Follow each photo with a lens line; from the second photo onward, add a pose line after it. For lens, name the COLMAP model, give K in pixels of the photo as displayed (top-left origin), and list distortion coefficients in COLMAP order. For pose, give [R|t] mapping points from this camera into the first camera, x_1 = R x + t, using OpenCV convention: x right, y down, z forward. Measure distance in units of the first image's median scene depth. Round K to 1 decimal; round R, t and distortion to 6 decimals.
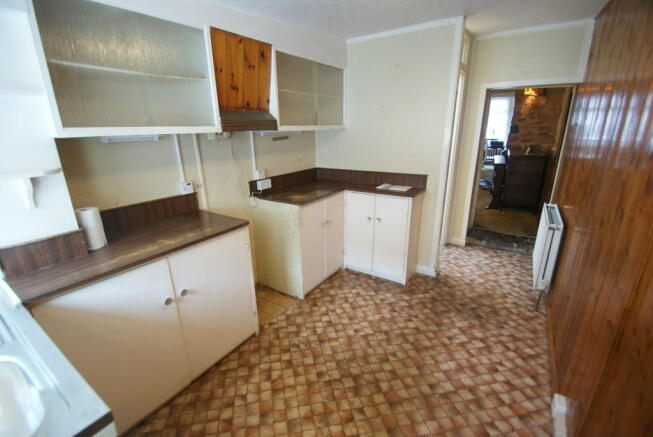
lens RADIAL K [[286.9, 0, 319.1], [0, 286.9, 222.6], [0, 0, 1]] dist [0.000166, -0.011135]
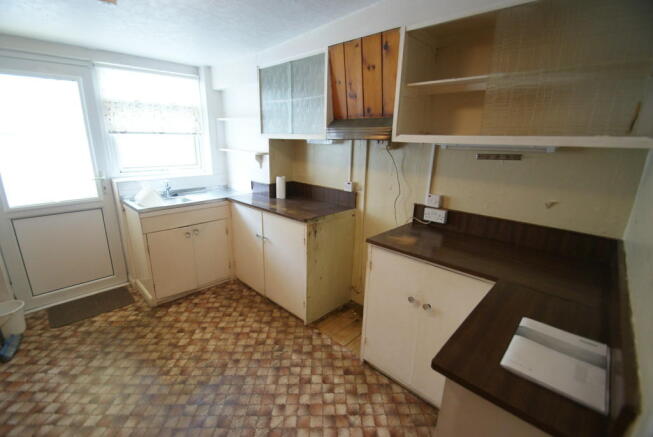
lens RADIAL K [[294.2, 0, 317.1], [0, 294.2, 220.9], [0, 0, 1]] dist [0.060730, -0.055470]
pose [[-0.177993, 0.286750, -0.941325, 0.789995], [-0.323367, 0.886430, 0.331173, -0.376150], [0.929383, 0.363340, -0.065053, 1.077327]]
